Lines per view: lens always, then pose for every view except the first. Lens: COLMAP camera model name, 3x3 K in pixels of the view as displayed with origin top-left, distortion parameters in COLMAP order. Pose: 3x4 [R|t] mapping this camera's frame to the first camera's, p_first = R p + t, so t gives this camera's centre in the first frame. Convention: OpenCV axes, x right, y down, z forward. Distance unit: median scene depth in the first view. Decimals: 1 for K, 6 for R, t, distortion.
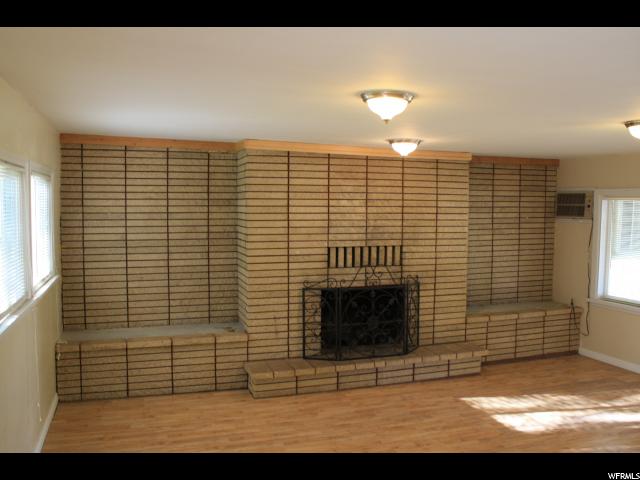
lens RADIAL K [[564.9, 0, 320.0], [0, 564.9, 240.0], [0, 0, 1]] dist [-0.163687, 0.159637]
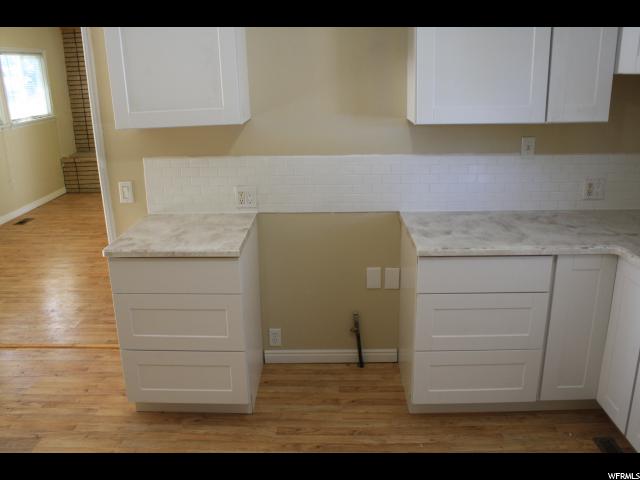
lens RADIAL K [[564.9, 0, 320.0], [0, 564.9, 240.0], [0, 0, 1]] dist [-0.163687, 0.159637]
pose [[0.932811, 0.075558, -0.352357, 0.732335], [0.011682, 0.970919, 0.239125, 0.038406], [0.360178, -0.227174, 0.904800, -0.239639]]
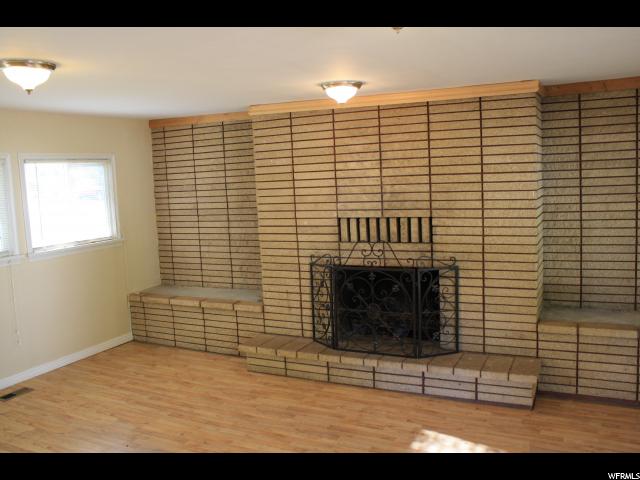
lens RADIAL K [[564.9, 0, 320.0], [0, 564.9, 240.0], [0, 0, 1]] dist [-0.163687, 0.159637]
pose [[0.699652, 0.044097, -0.713122, 0.610772], [0.003160, 0.997893, 0.064806, -0.009498], [0.714477, -0.047595, 0.698038, 0.374227]]
